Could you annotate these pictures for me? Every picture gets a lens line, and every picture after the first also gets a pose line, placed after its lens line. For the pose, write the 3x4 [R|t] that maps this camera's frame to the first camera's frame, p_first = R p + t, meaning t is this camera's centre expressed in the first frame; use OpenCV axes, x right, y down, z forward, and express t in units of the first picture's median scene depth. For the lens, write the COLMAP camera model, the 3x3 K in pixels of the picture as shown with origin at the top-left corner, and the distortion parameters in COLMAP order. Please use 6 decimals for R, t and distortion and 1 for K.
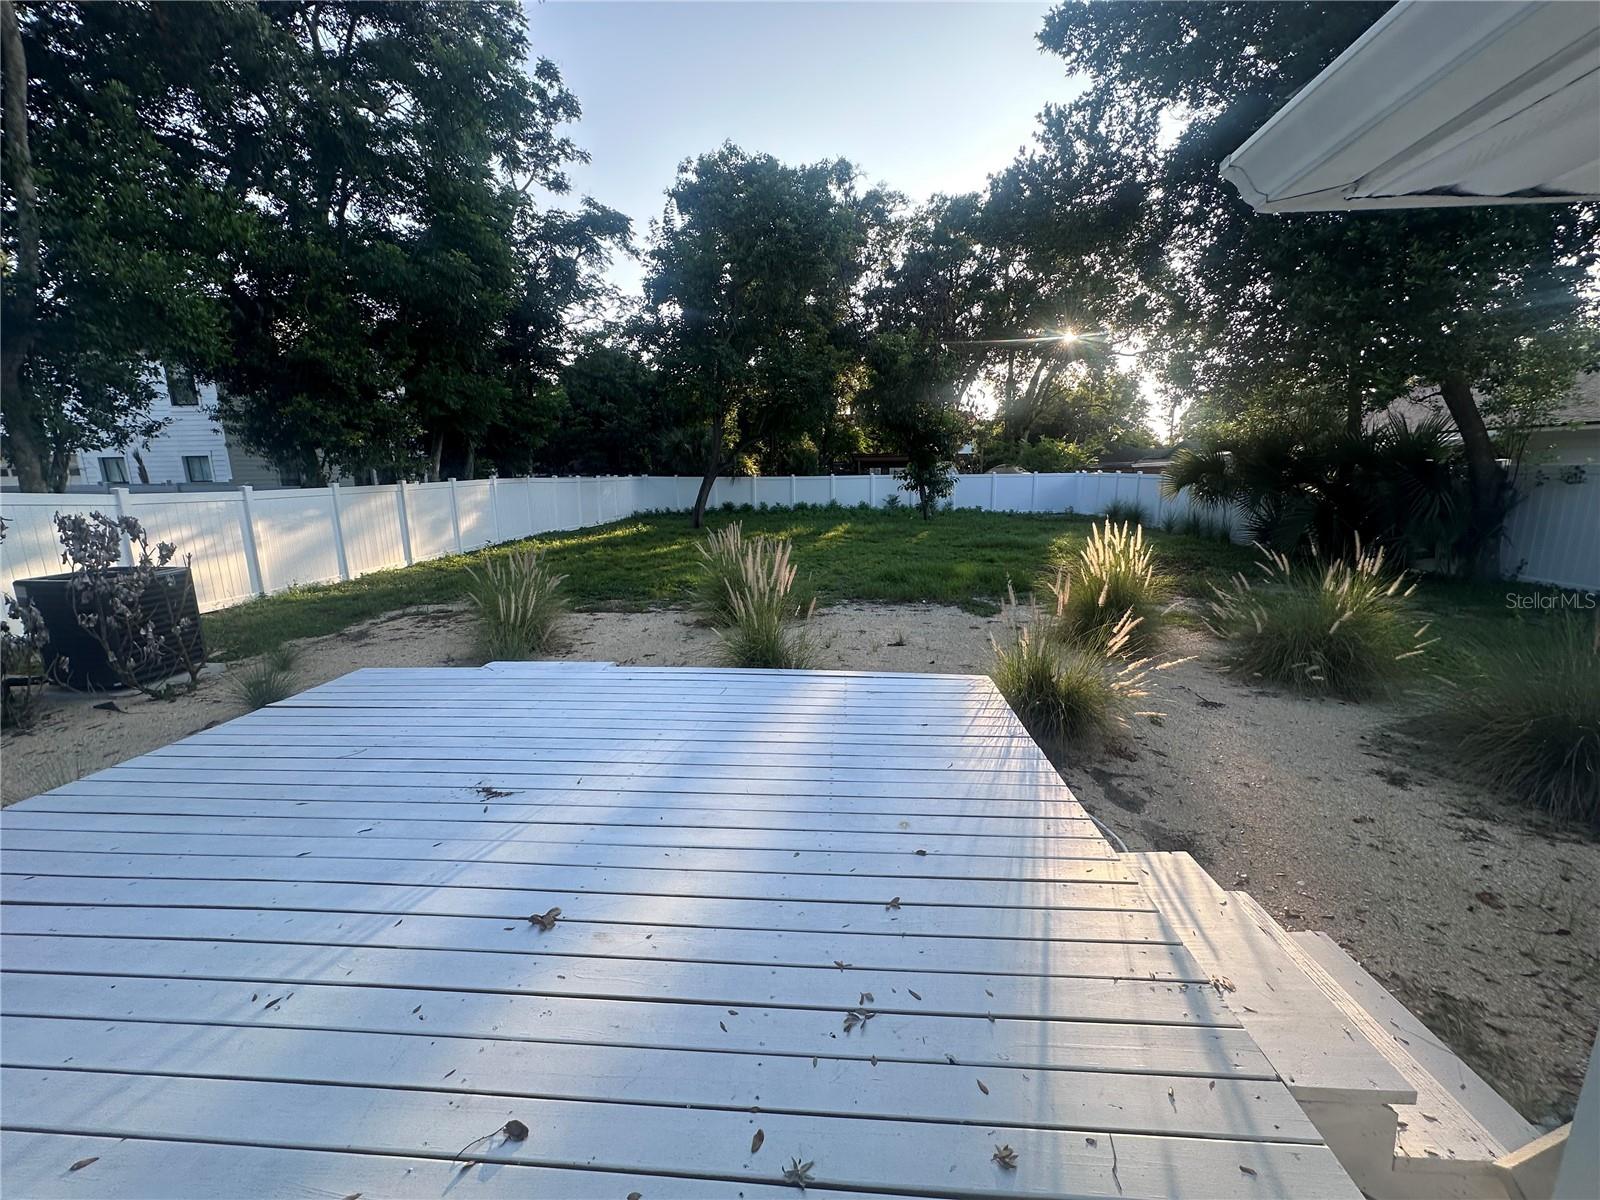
lens RADIAL K [[636.0, 0, 800.0], [0, 636.0, 600.0], [0, 0, 1]] dist [-0.003786, 0.000690]
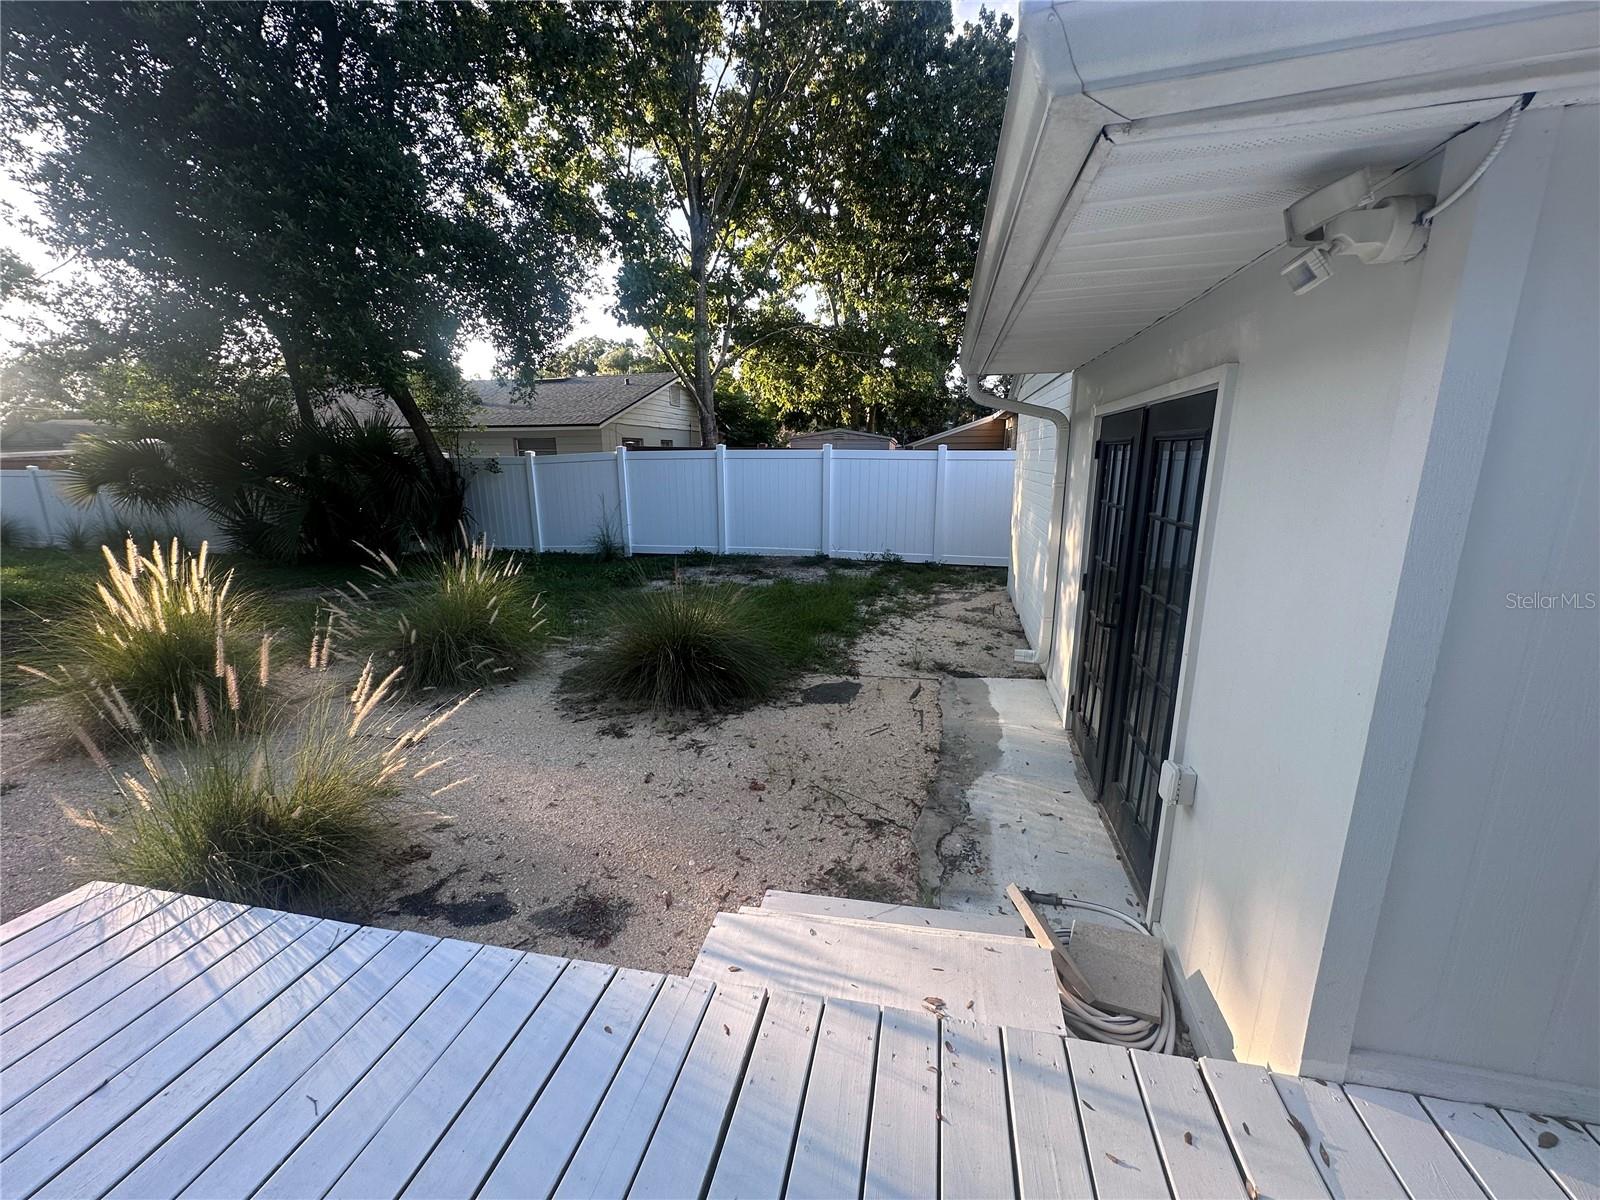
lens RADIAL K [[636.0, 0, 800.0], [0, 636.0, 600.0], [0, 0, 1]] dist [-0.003786, 0.000690]
pose [[0.140137, -0.207855, 0.968069, -0.020926], [0.200608, 0.963400, 0.177813, -0.026826], [-0.969597, 0.169284, 0.176706, 0.150114]]
